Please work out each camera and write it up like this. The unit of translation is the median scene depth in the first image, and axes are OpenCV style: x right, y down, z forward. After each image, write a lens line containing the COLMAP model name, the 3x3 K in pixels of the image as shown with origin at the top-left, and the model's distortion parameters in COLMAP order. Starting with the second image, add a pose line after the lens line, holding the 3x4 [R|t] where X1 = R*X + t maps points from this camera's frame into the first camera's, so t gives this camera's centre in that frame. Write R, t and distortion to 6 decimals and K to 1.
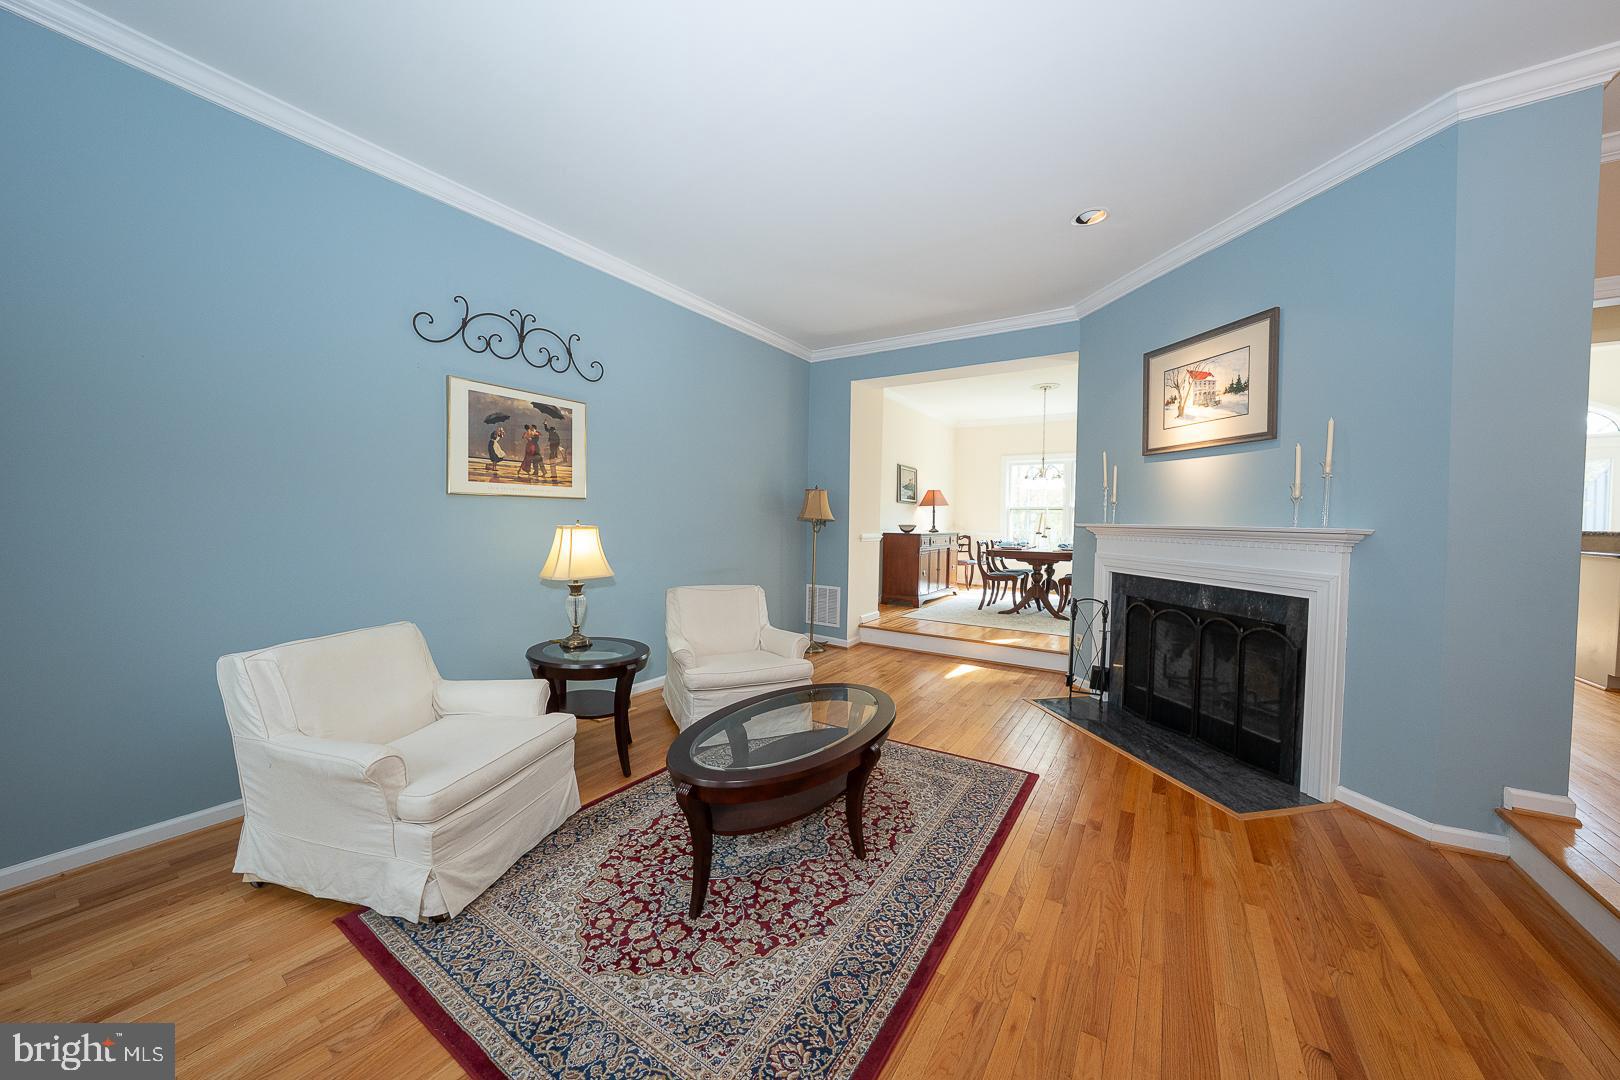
lens RADIAL K [[554.9, 0, 810.8], [0, 554.9, 533.2], [0, 0, 1]] dist [-0.036135, 0.007408]
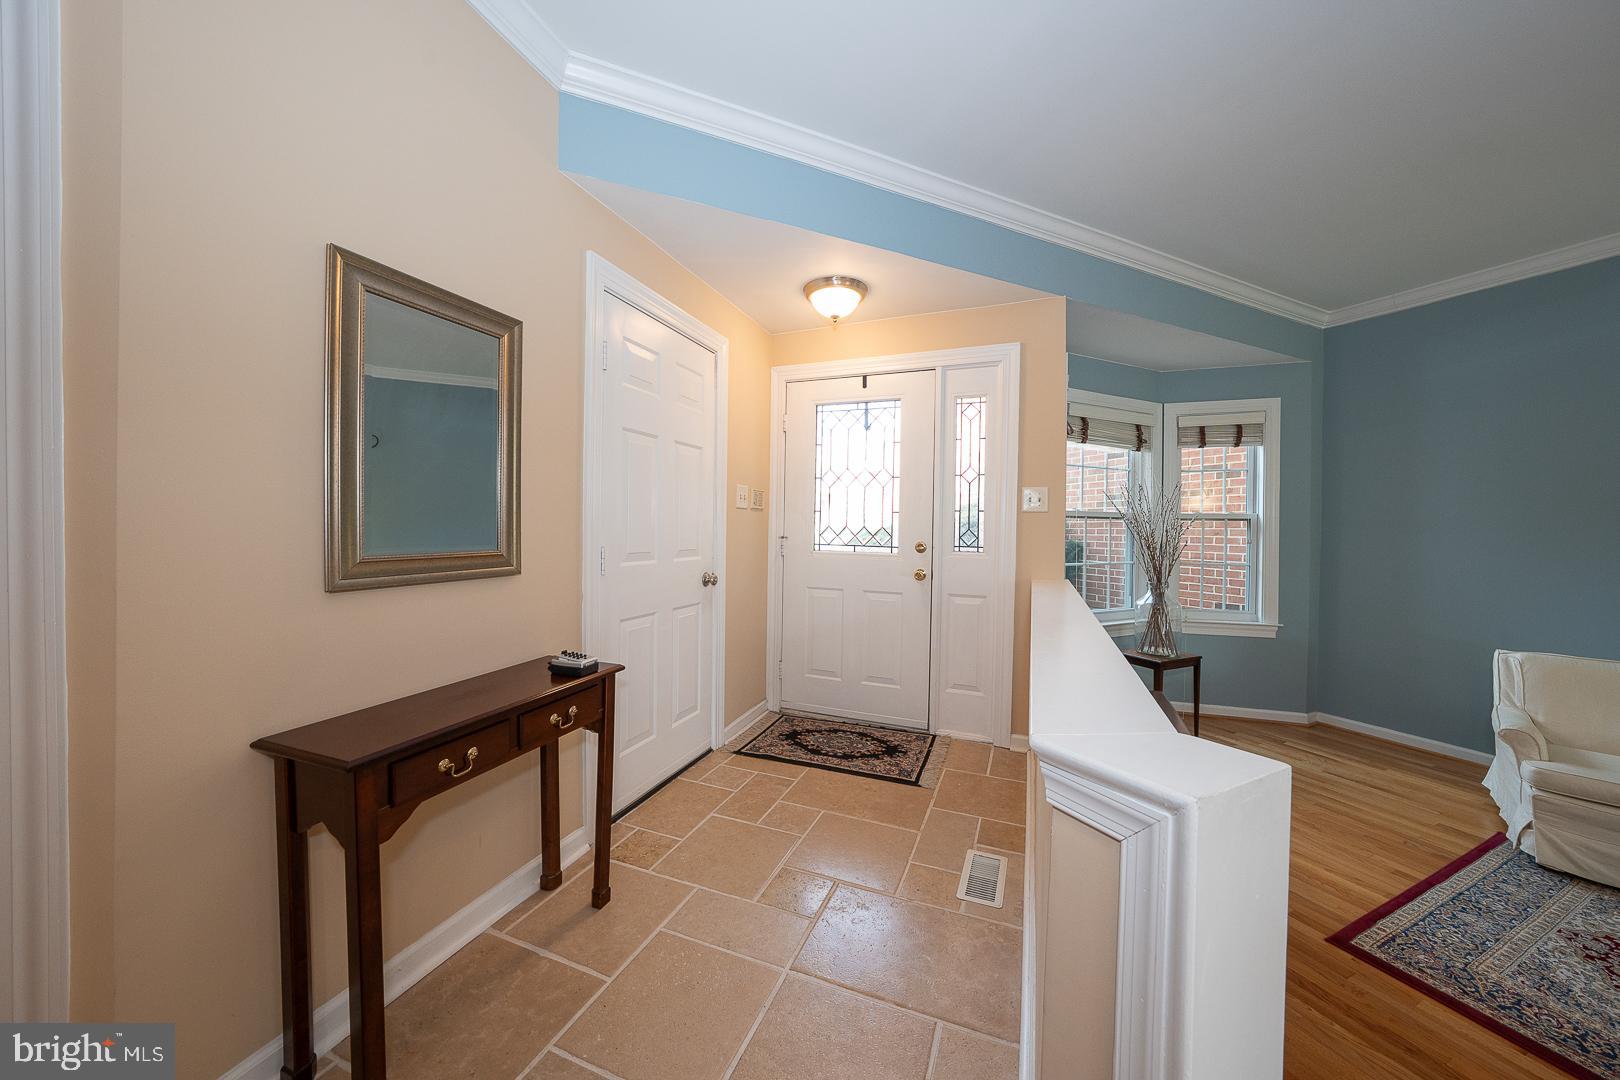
lens RADIAL K [[554.9, 0, 810.8], [0, 554.9, 533.2], [0, 0, 1]] dist [-0.036135, 0.007408]
pose [[-0.540002, -0.012541, -0.841570, 0.745046], [-0.042110, 0.999039, 0.012133, -0.027078], [0.840610, 0.041990, -0.540011, 0.077308]]
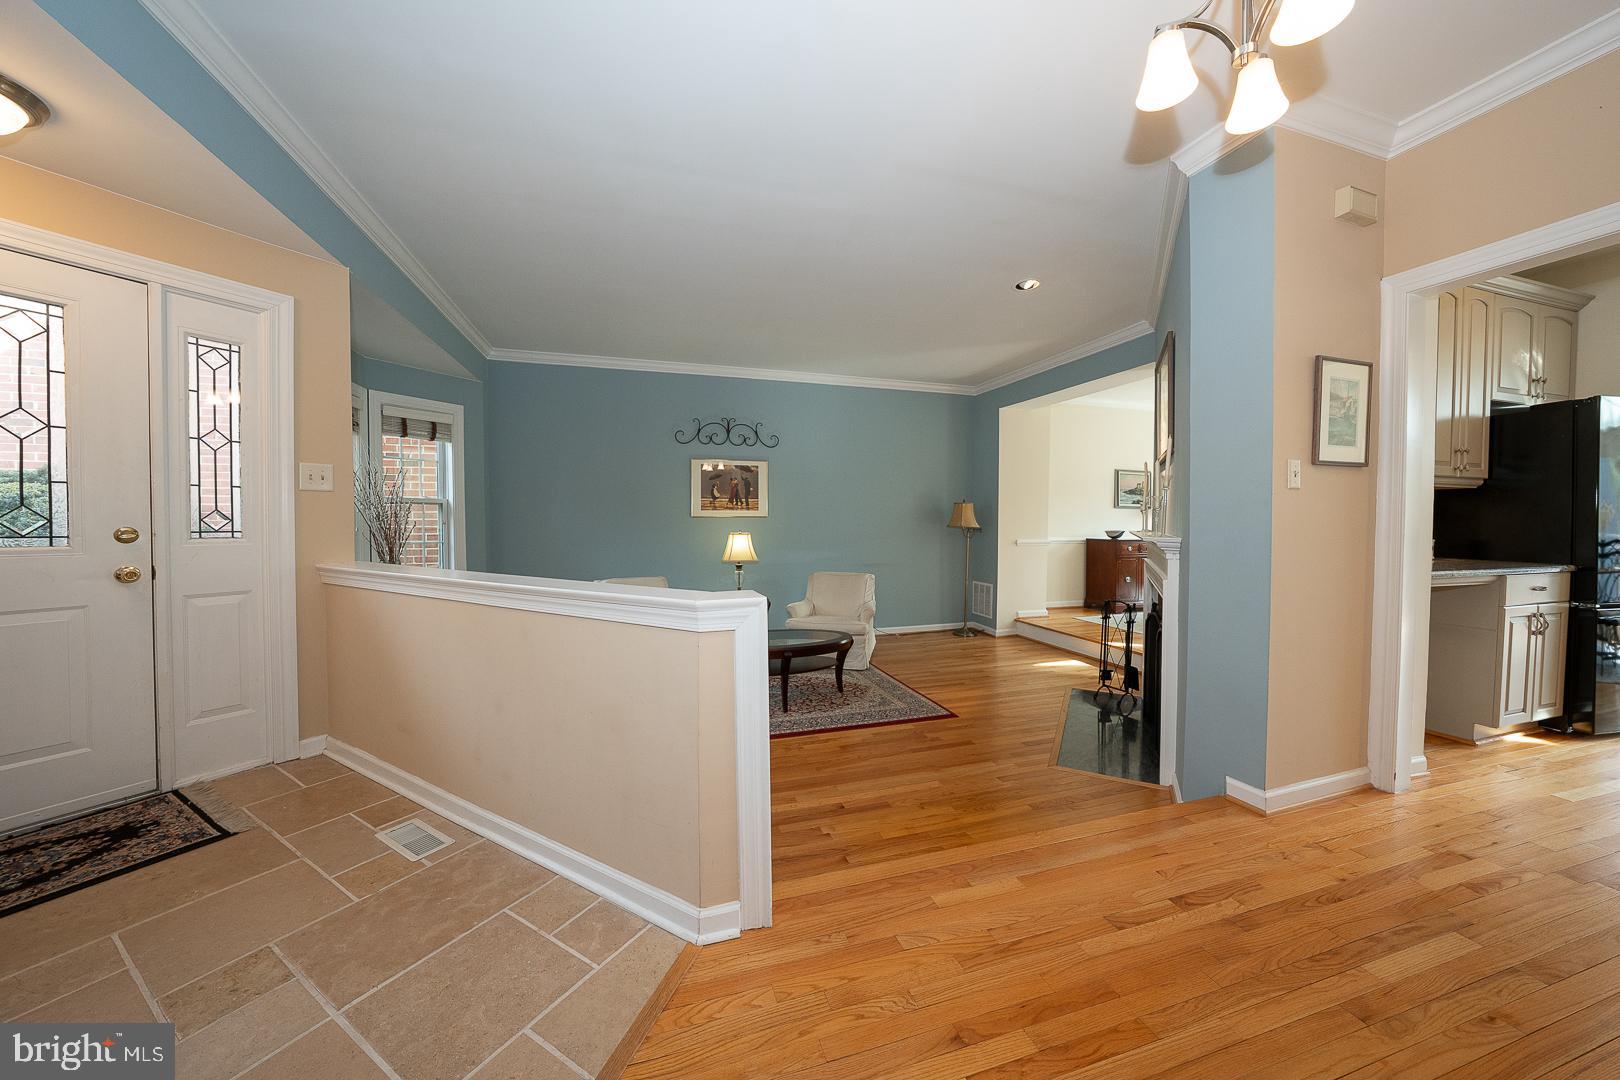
lens RADIAL K [[554.9, 0, 810.8], [0, 554.9, 533.2], [0, 0, 1]] dist [-0.036135, 0.007408]
pose [[0.765316, 0.000021, -0.643655, 0.877355], [-0.005962, 0.999957, -0.007056, -0.001054], [0.643628, 0.009237, 0.765283, -0.247660]]
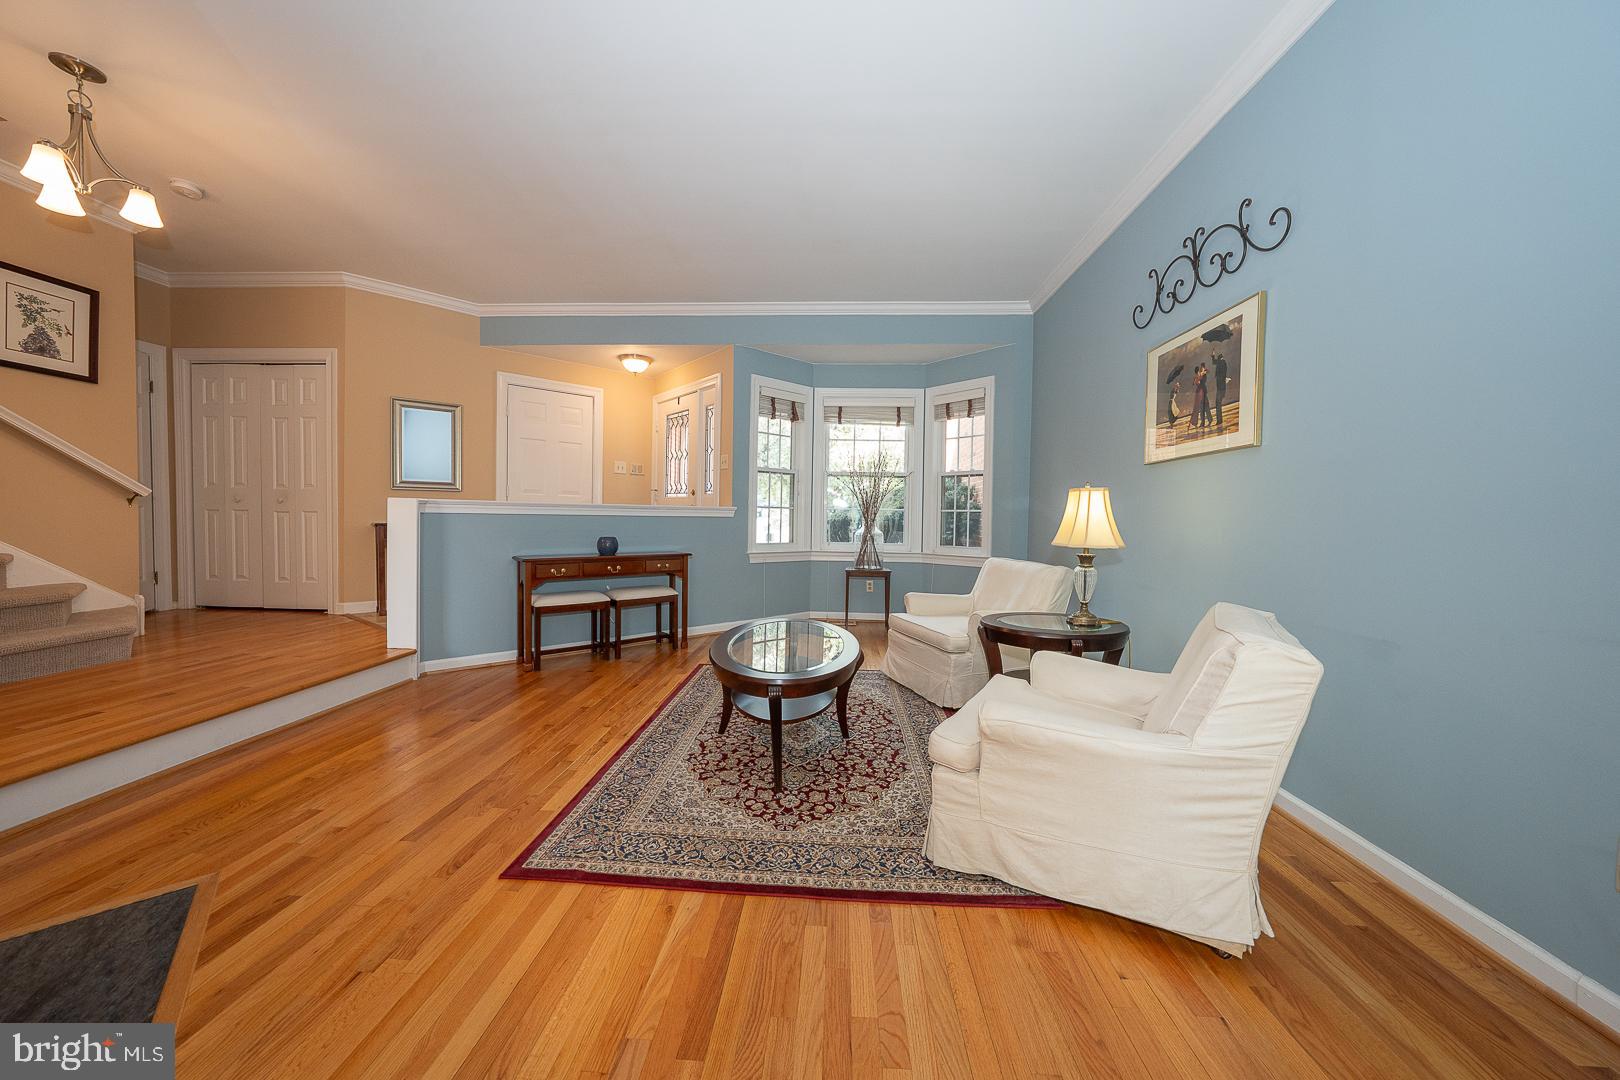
lens RADIAL K [[554.9, 0, 810.8], [0, 554.9, 533.2], [0, 0, 1]] dist [-0.036135, 0.007408]
pose [[-0.863786, -0.015126, -0.503632, 0.367639], [-0.043977, 0.997998, 0.045451, 0.034408], [0.501936, 0.061408, -0.862722, 1.411519]]
